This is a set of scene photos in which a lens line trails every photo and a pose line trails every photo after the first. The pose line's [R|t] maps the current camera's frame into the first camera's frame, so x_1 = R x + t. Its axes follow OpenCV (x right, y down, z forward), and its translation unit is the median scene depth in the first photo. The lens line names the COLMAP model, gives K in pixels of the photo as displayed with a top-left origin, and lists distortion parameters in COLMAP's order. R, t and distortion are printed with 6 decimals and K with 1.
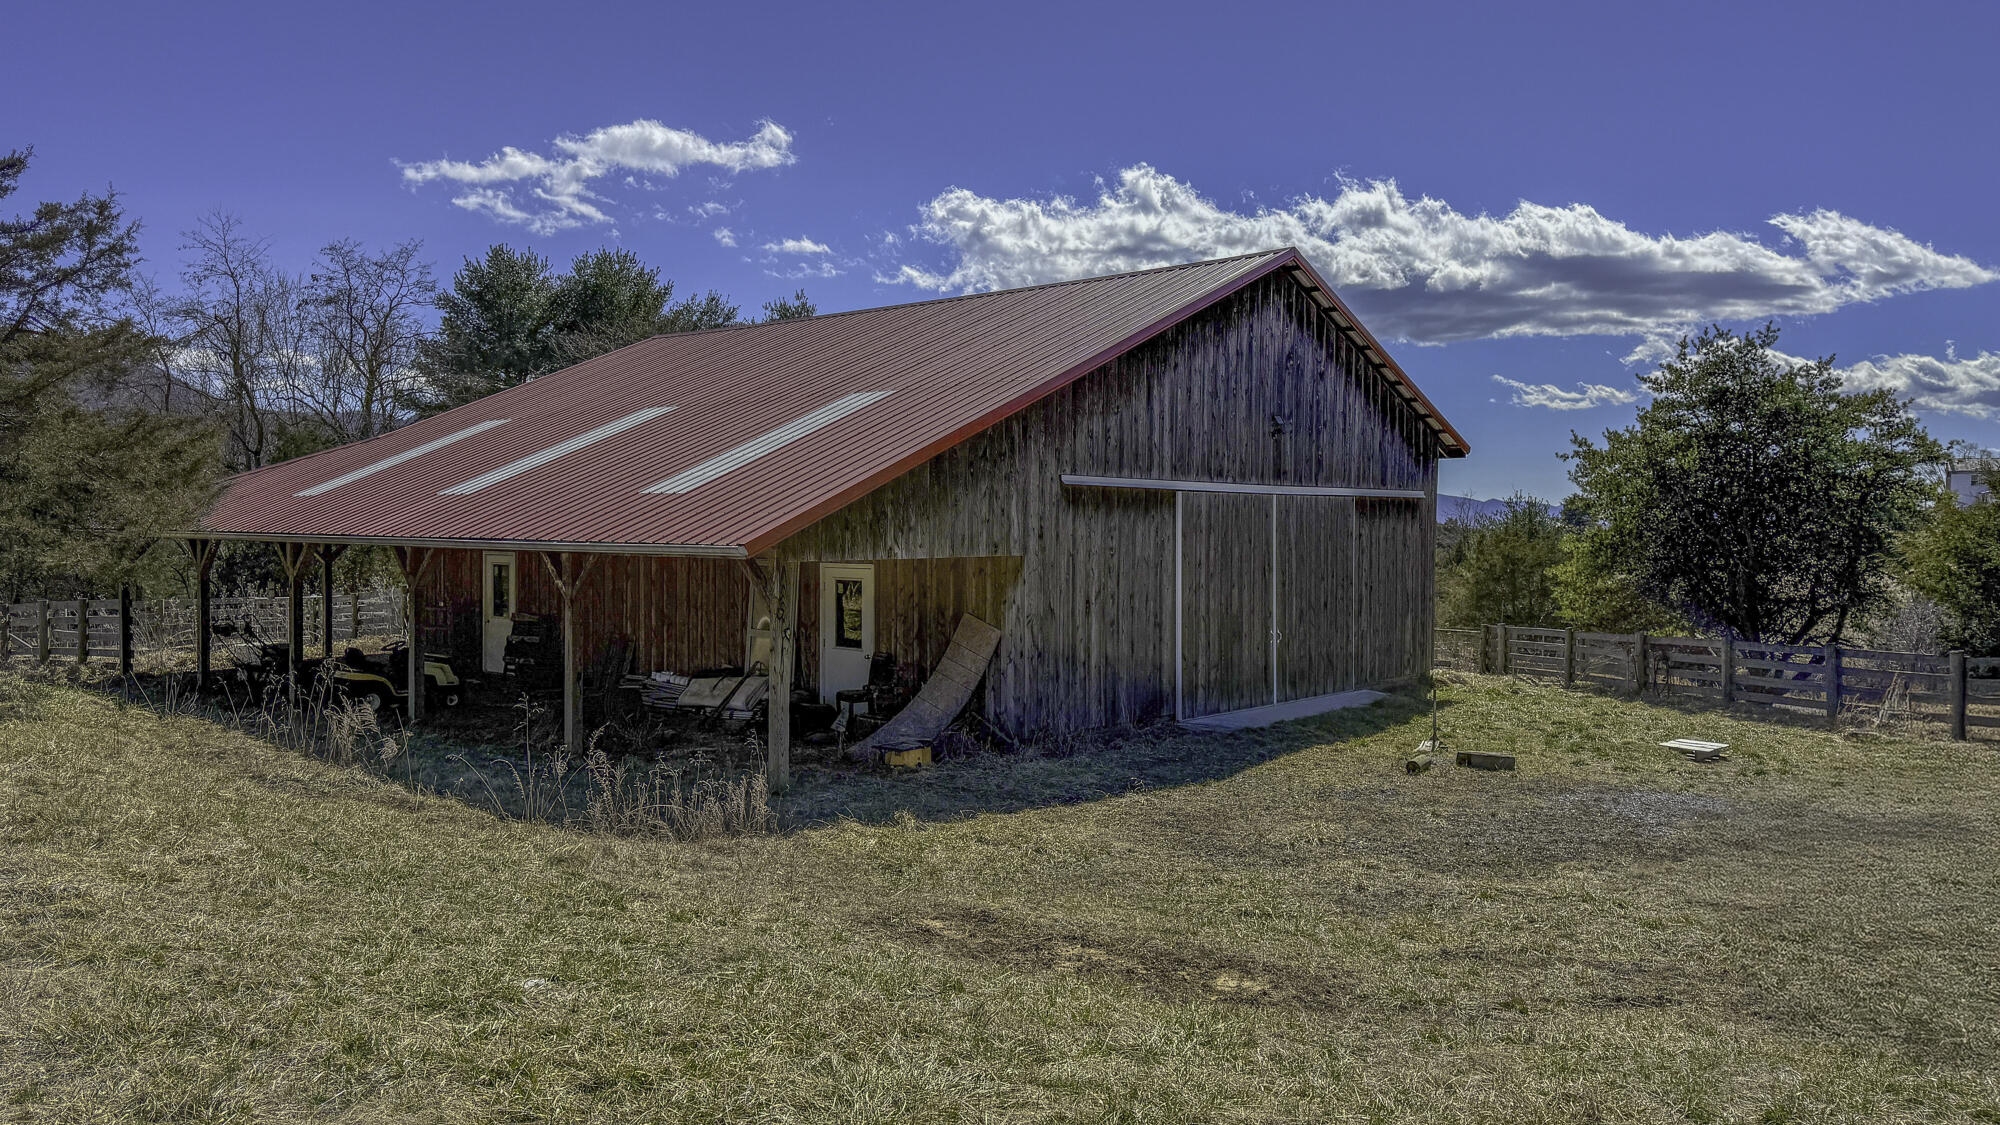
lens RADIAL K [[1397.0, 0, 999.8], [0, 1397.0, 556.8], [0, 0, 1]] dist [0.005344, 0.000293]
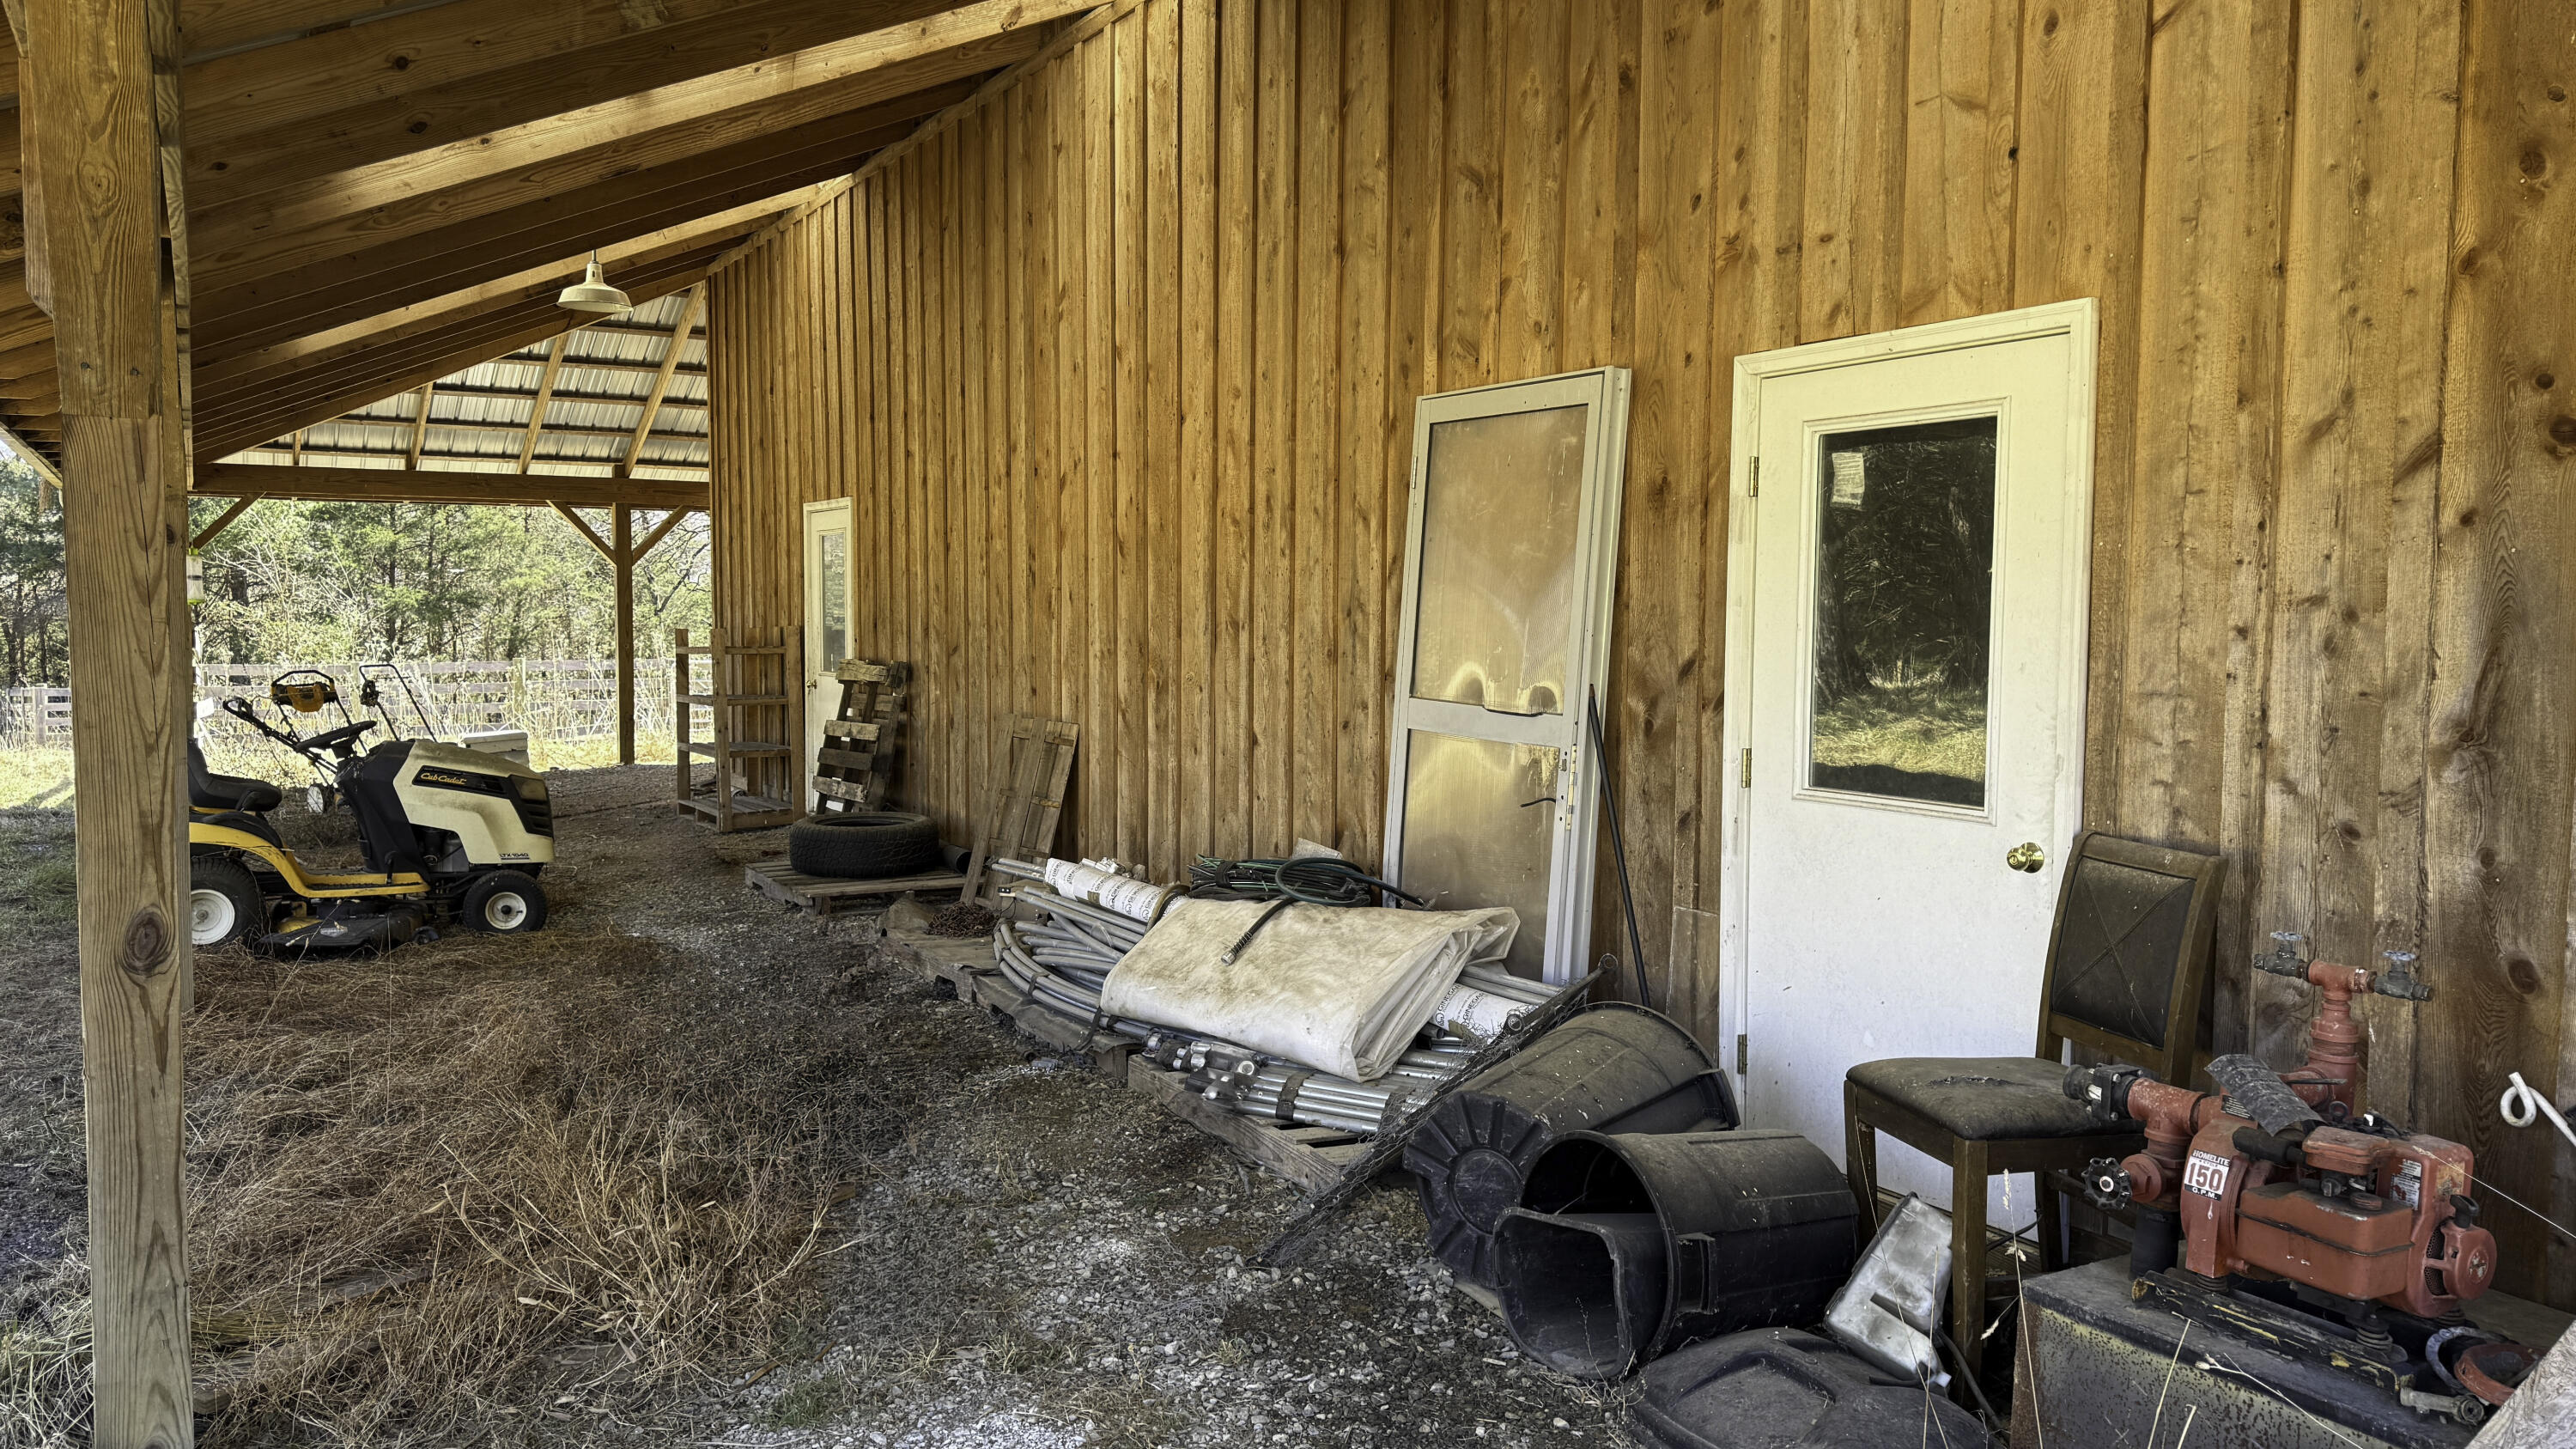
lens RADIAL K [[1799.5, 0, 1286.9], [0, 1799.5, 726.3], [0, 0, 1]] dist [0.005344, 0.000293]
pose [[0.950728, 0.020866, -0.309323, -0.098354], [-0.007274, 0.998959, 0.045028, 0.040440], [0.309941, -0.040559, 0.949890, 0.665402]]
